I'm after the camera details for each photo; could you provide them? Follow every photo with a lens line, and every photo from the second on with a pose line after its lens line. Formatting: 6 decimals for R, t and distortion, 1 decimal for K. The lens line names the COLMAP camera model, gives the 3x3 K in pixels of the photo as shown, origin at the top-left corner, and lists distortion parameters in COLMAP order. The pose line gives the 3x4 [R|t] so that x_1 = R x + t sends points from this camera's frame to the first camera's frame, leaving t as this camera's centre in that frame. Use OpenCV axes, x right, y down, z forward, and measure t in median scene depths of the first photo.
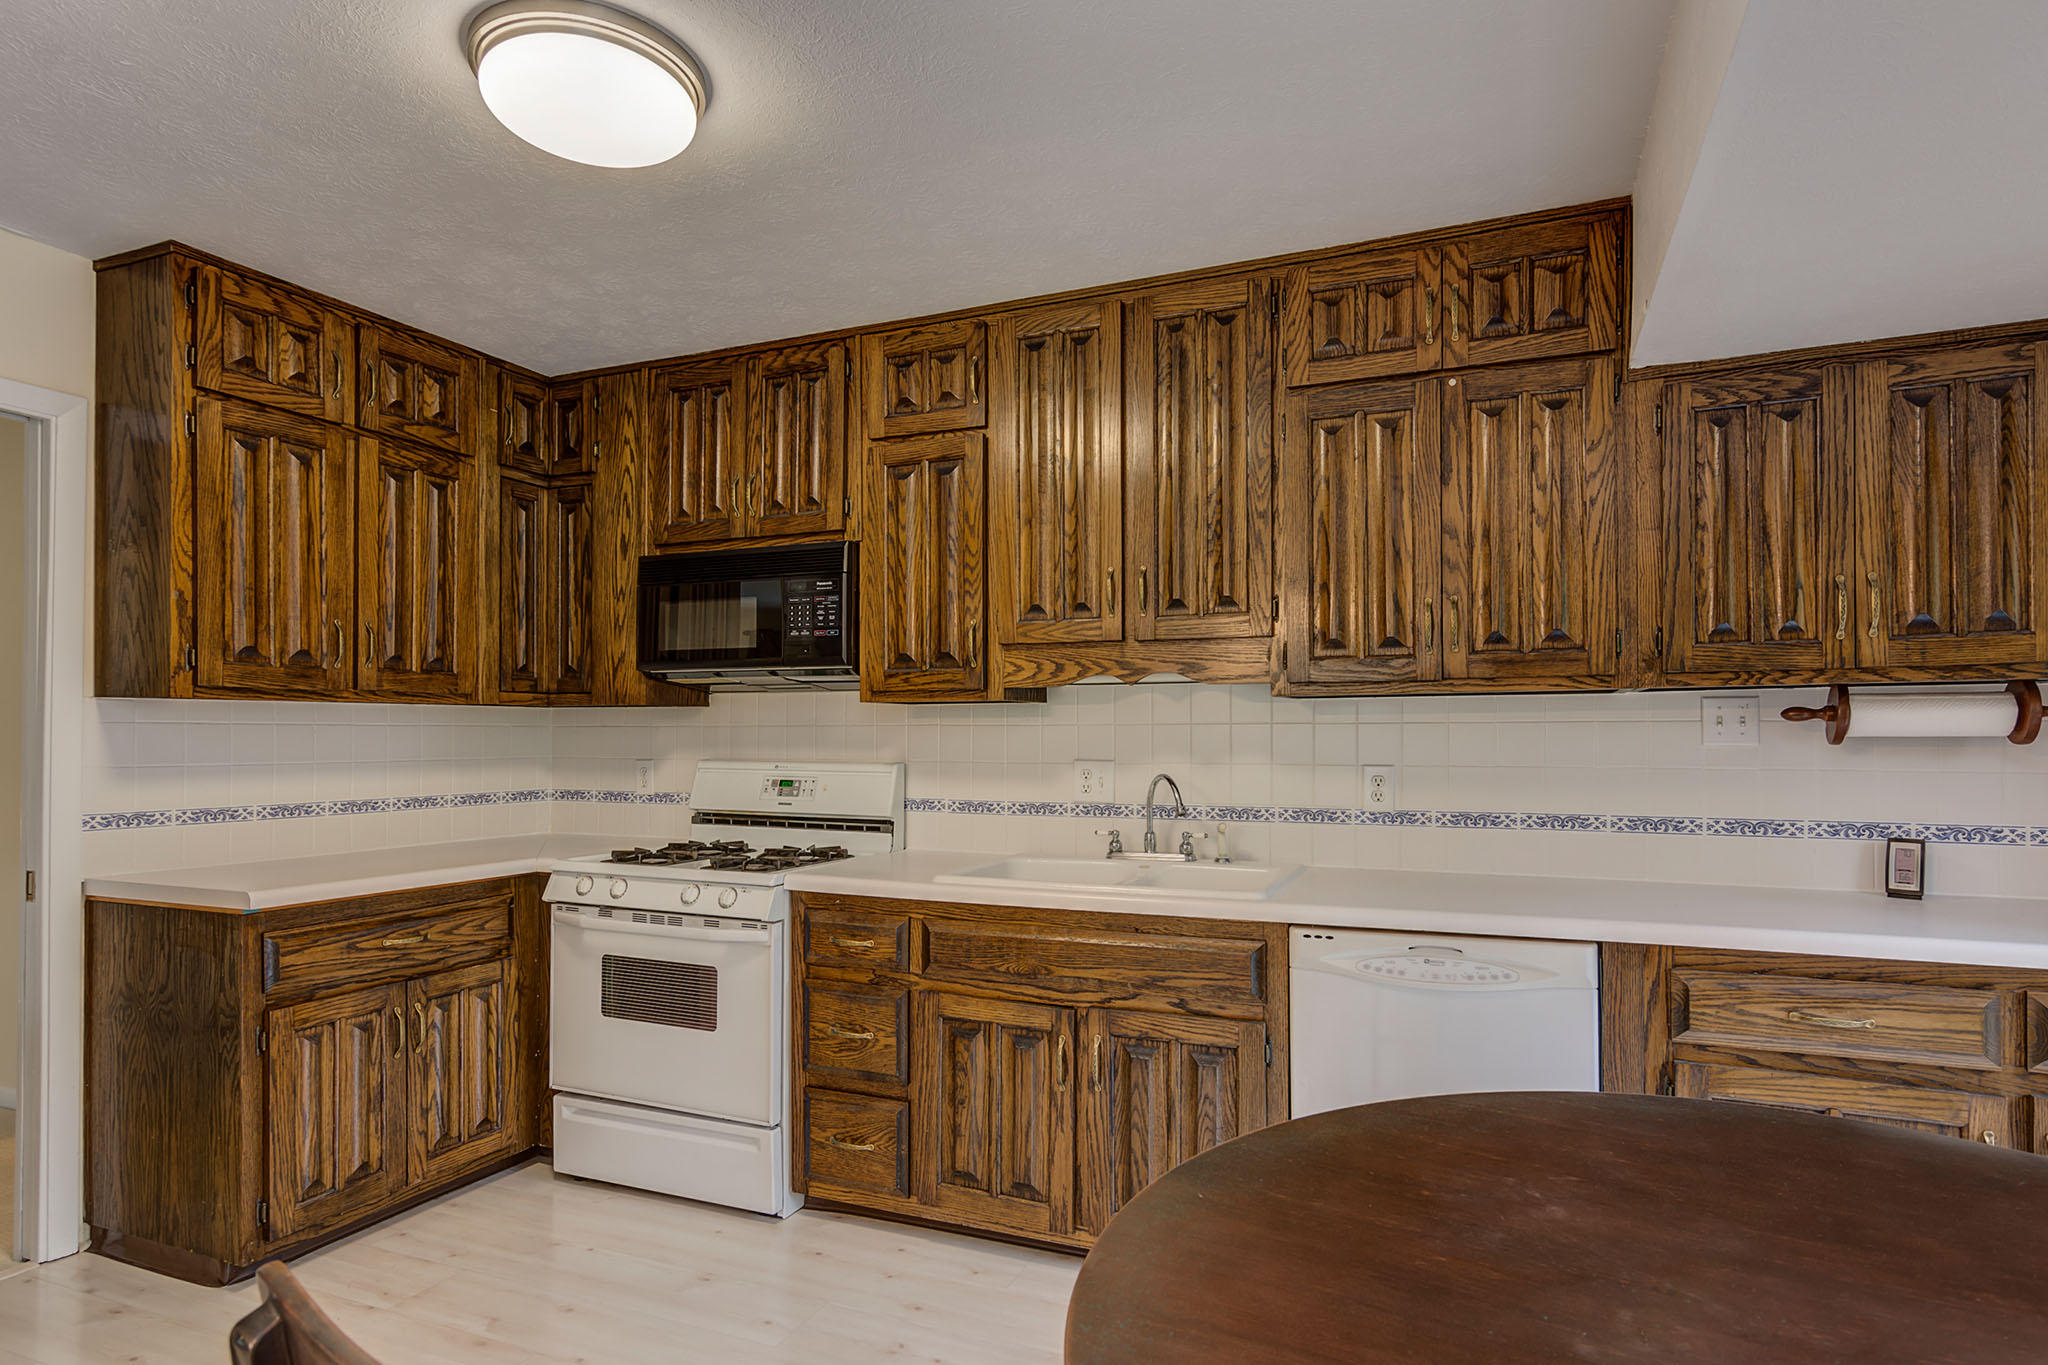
lens RADIAL K [[1114.9, 0, 1062.2], [0, 1114.9, 734.3], [0, 0, 1]] dist [0.000175, -0.000321]
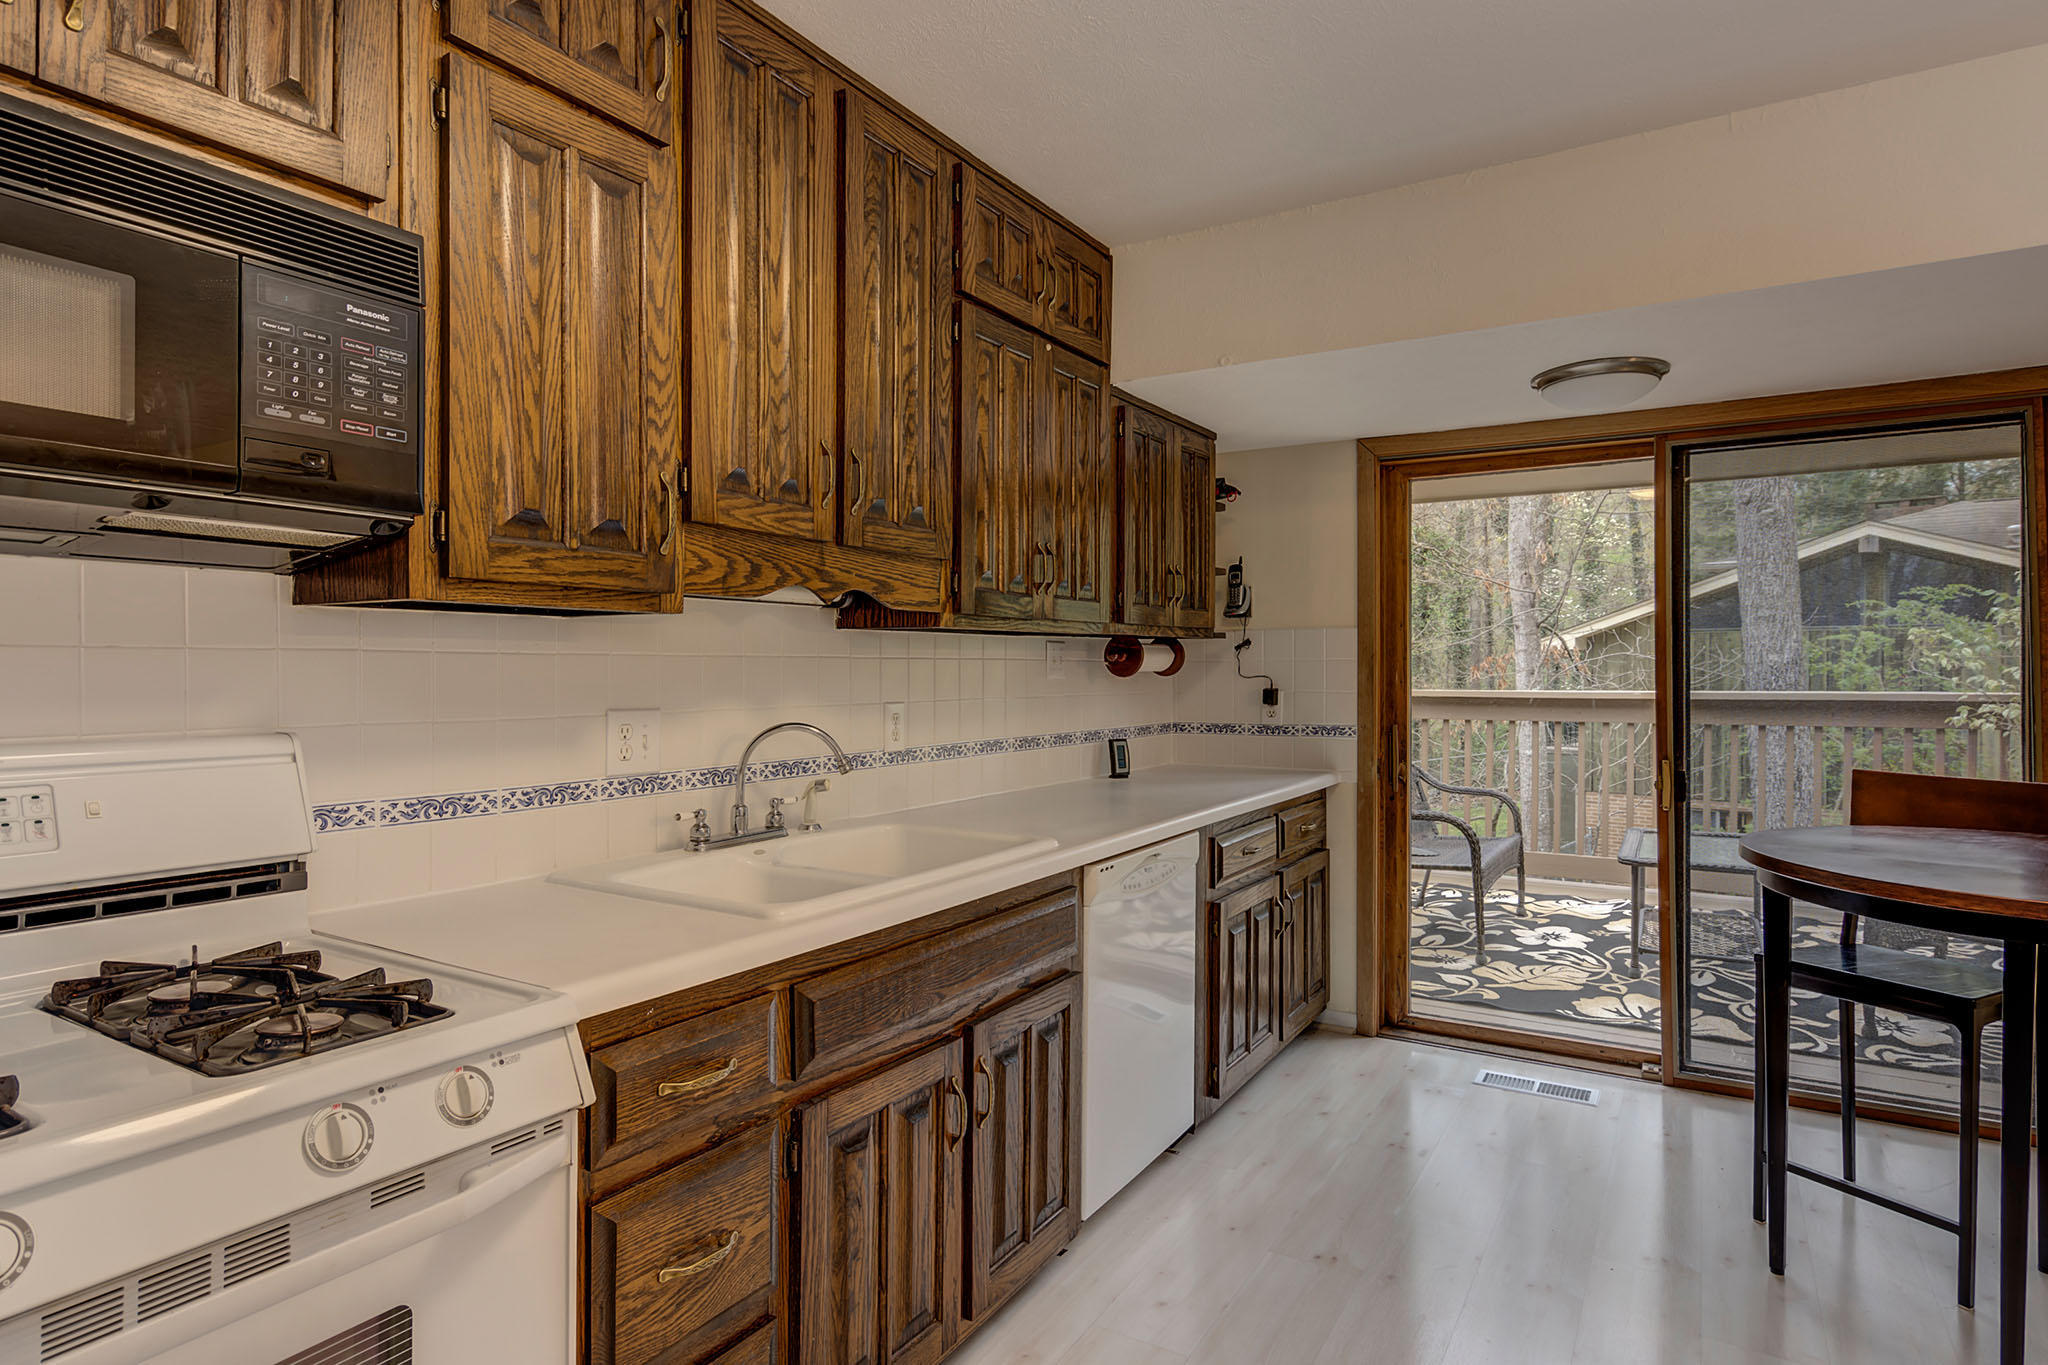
lens RADIAL K [[1114.9, 0, 1028.7], [0, 1114.9, 665.4], [0, 0, 1]] dist [0.000175, -0.000321]
pose [[0.156603, 0.002132, 0.987659, -0.601499], [-0.002972, 0.999994, -0.001688, -0.001990], [-0.987657, -0.002671, 0.156608, 0.698120]]
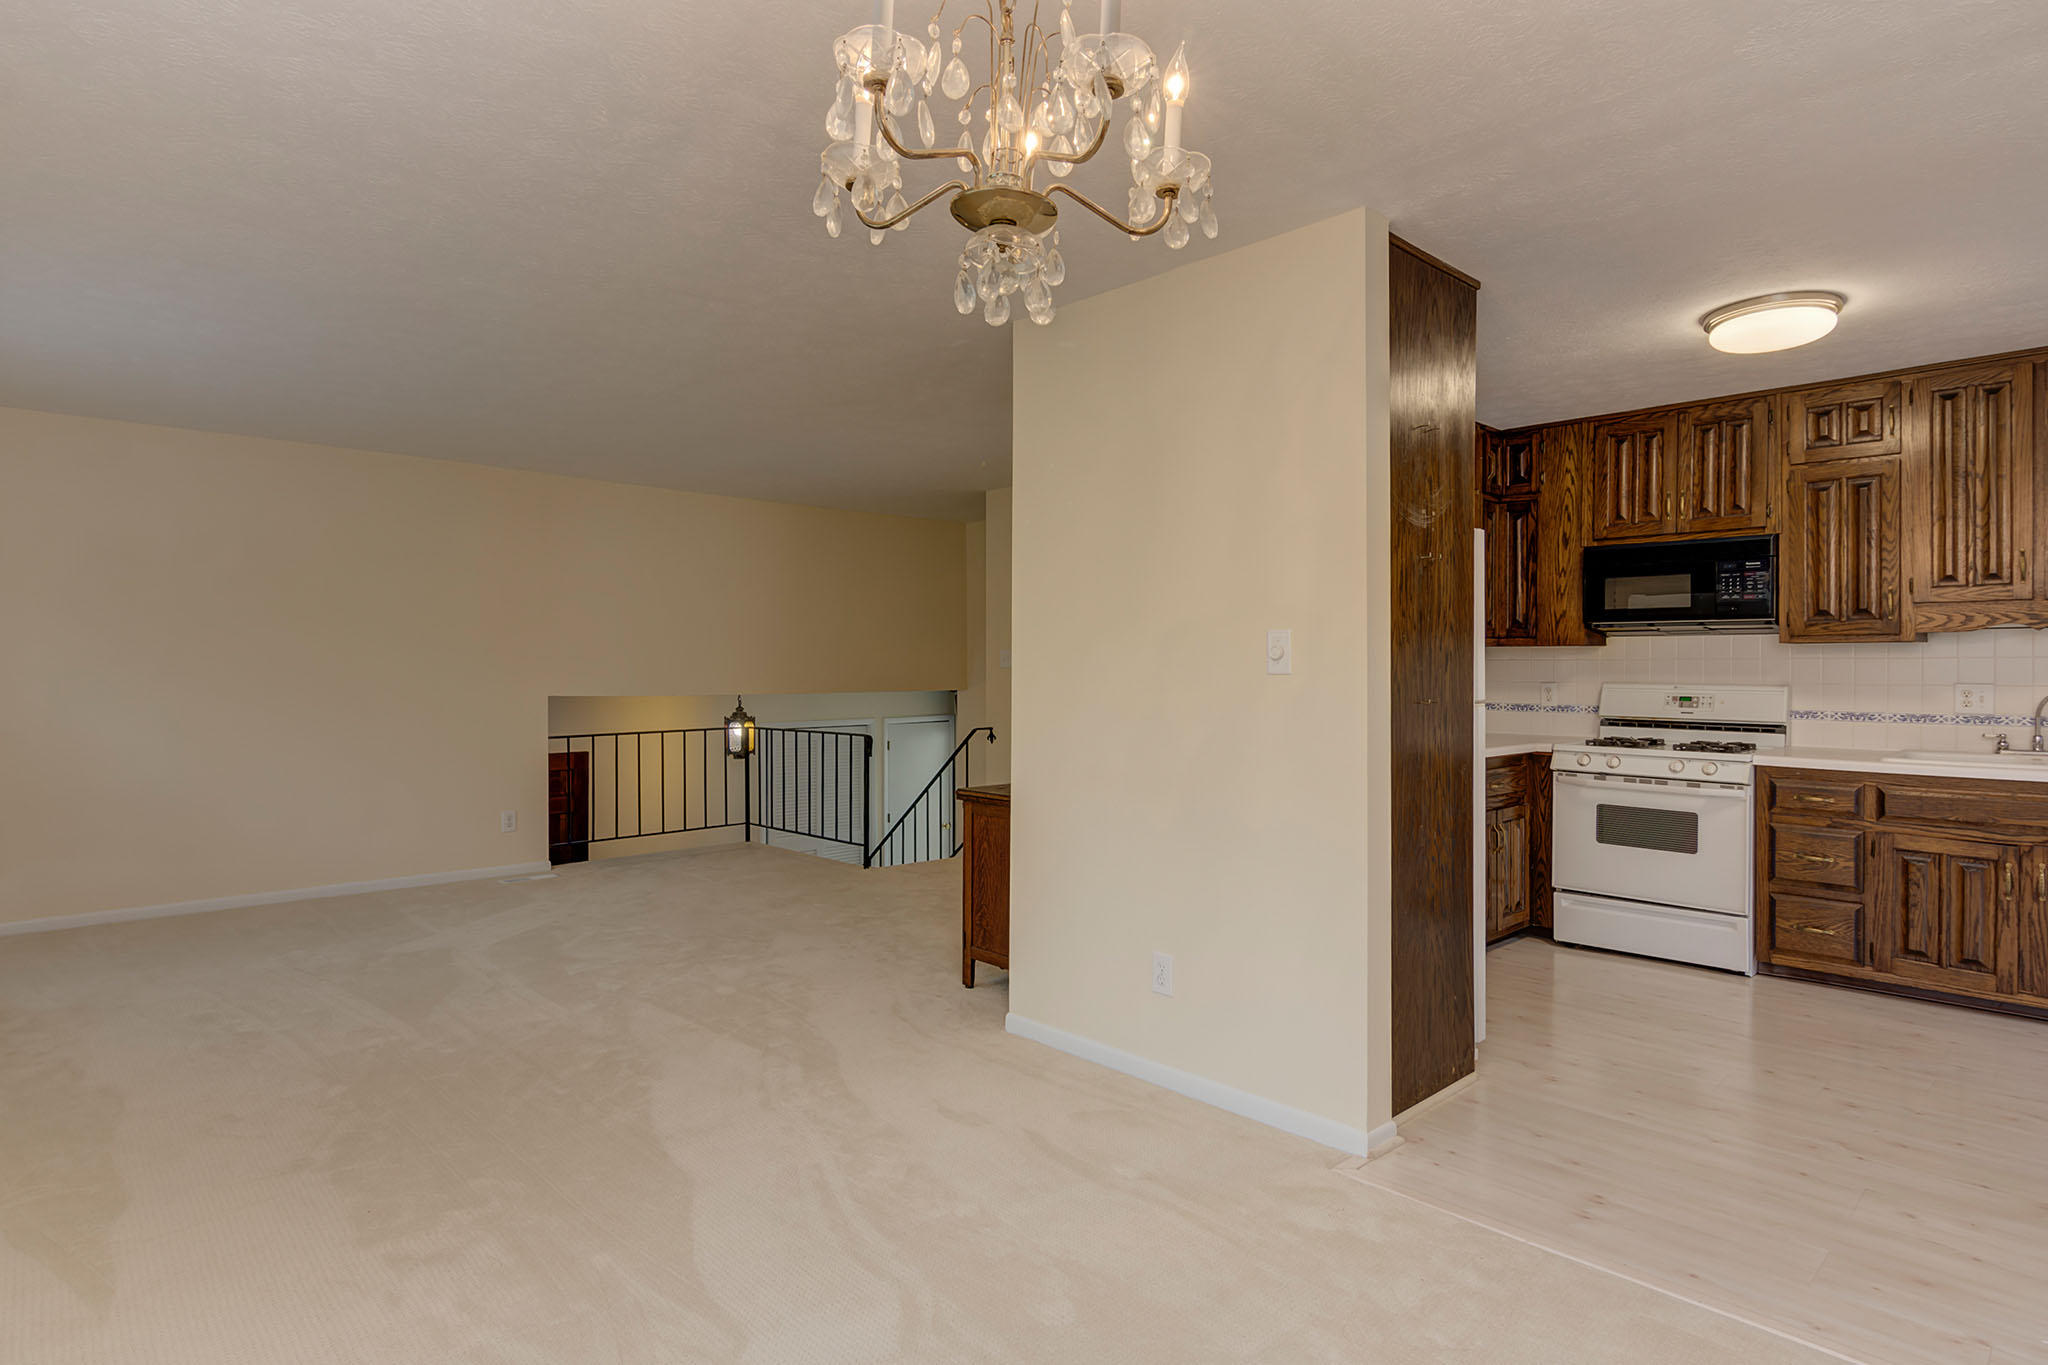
lens RADIAL K [[1114.9, 0, 1029.9], [0, 1114.9, 674.4], [0, 0, 1]] dist [0.000175, -0.000321]
pose [[0.919908, 0.004577, -0.392107, -0.526428], [-0.002619, 0.999981, 0.005527, 0.007344], [0.392125, -0.004057, 0.919903, -0.762338]]
